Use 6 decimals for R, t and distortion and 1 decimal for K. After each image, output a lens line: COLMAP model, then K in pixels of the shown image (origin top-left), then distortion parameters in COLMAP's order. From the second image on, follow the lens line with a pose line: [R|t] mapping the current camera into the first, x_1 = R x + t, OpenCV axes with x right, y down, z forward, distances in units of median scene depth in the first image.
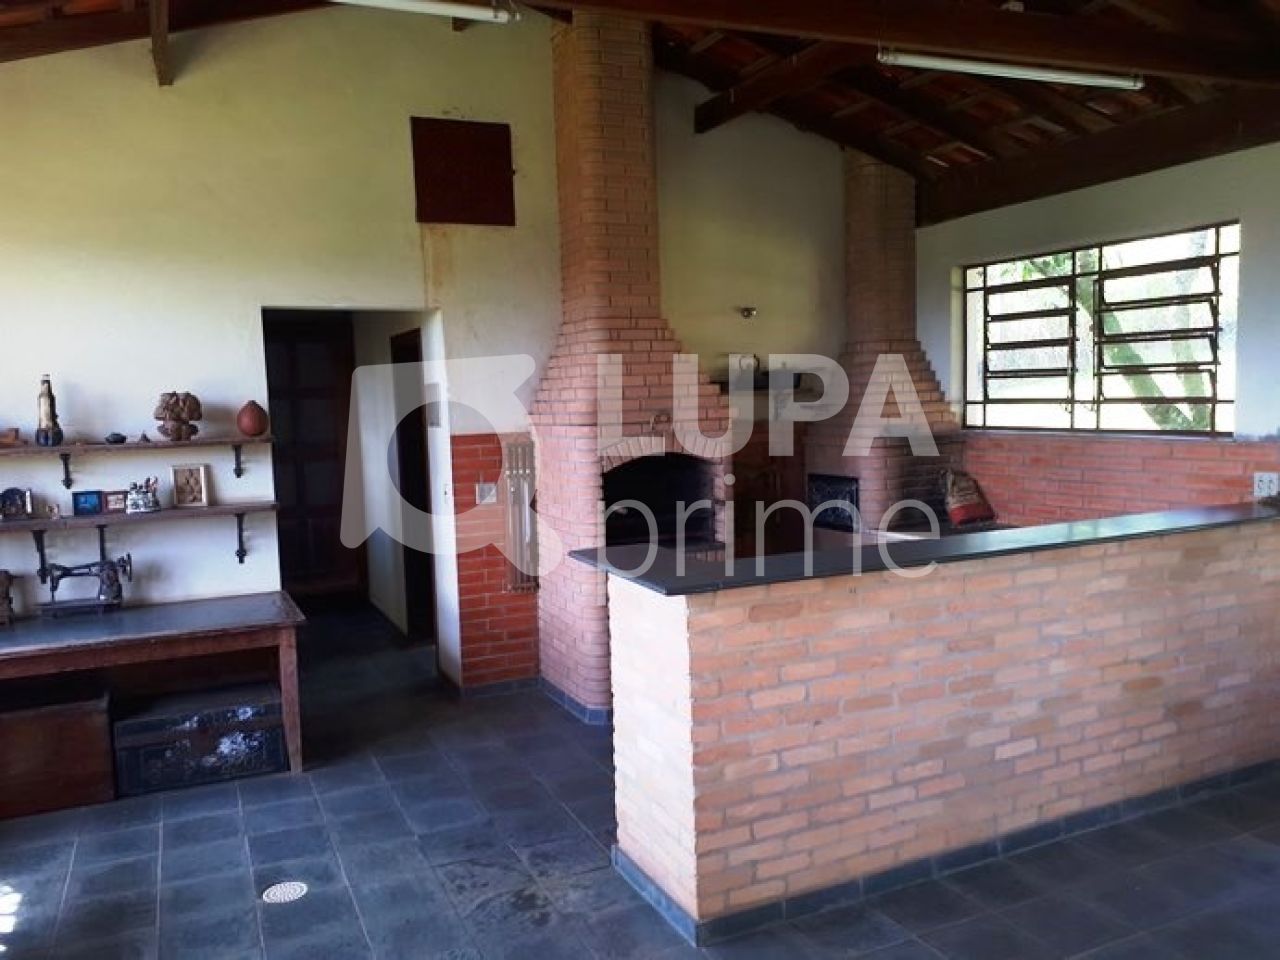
lens RADIAL K [[1027.8, 0, 642.0], [0, 1027.8, 481.8], [0, 0, 1]] dist [-0.000865, 0.008996]
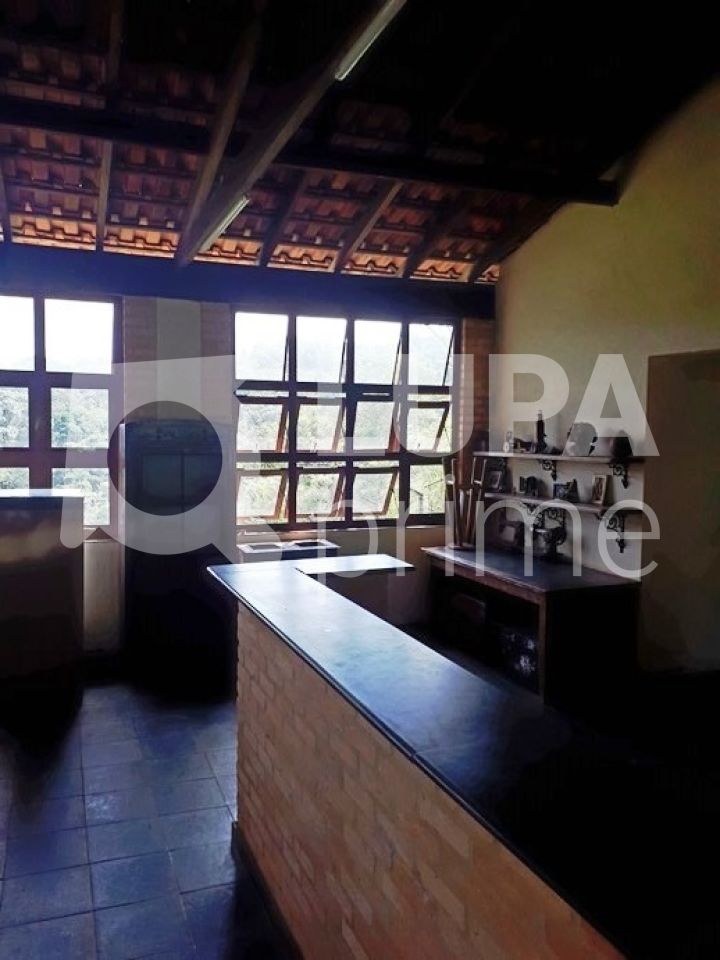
lens RADIAL K [[770.9, 0, 360.5], [0, 770.9, 478.2], [0, 0, 1]] dist [-0.000865, 0.008996]
pose [[-0.069970, 0.087200, -0.993731, 0.654001], [-0.101928, 0.990333, 0.094079, -0.079845], [0.992328, 0.107872, -0.060405, 0.770100]]
